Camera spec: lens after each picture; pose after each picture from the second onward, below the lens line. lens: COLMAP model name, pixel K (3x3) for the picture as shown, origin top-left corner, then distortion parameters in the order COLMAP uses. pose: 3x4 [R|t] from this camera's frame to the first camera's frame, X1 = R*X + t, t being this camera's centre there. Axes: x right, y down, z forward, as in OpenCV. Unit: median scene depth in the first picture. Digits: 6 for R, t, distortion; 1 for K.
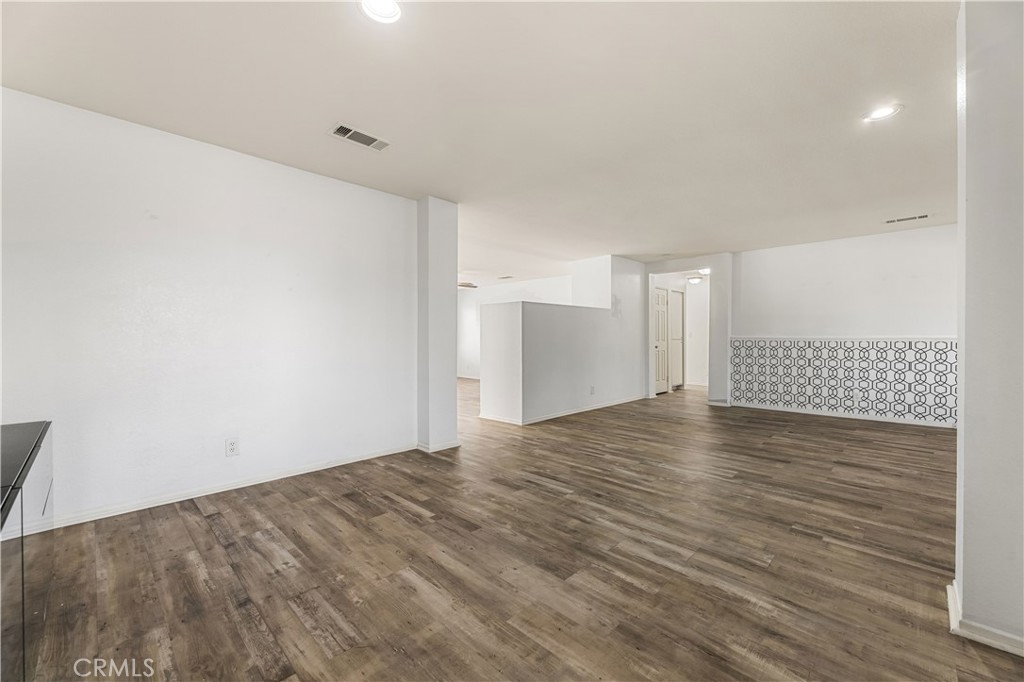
lens RADIAL K [[409.8, 0, 509.3], [0, 409.8, 339.3], [0, 0, 1]] dist [0.001920, 0.000186]
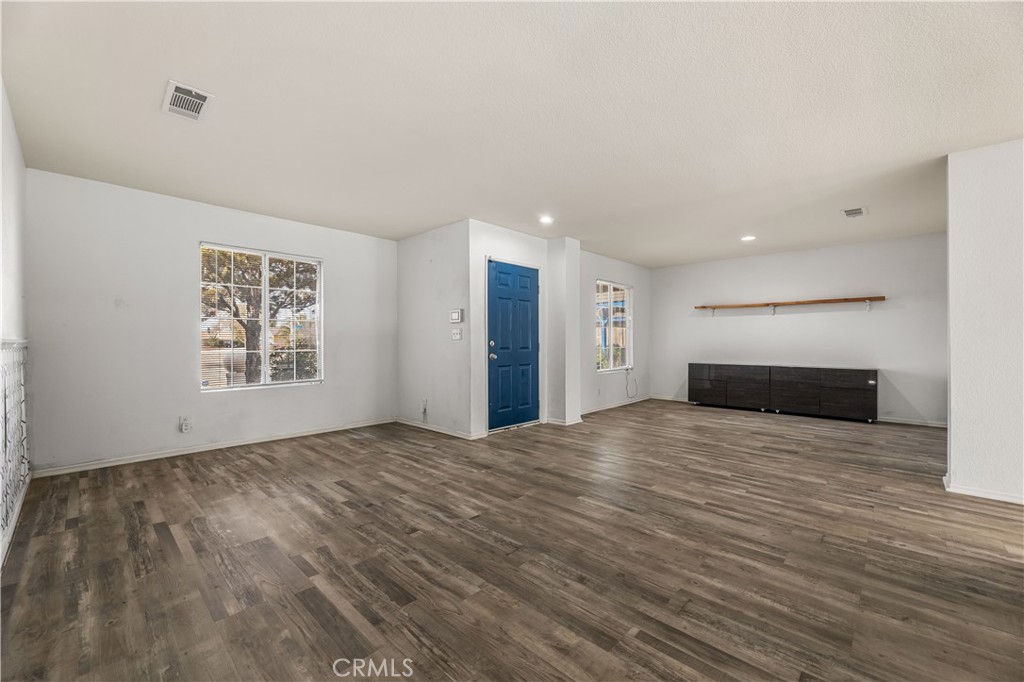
lens RADIAL K [[409.8, 0, 512.6], [0, 409.8, 342.0], [0, 0, 1]] dist [0.001920, 0.000186]
pose [[-0.999723, -0.000035, -0.023521, 0.756518], [-0.000173, 0.999983, 0.005904, -0.005344], [0.023520, 0.005906, -0.999706, 1.959197]]
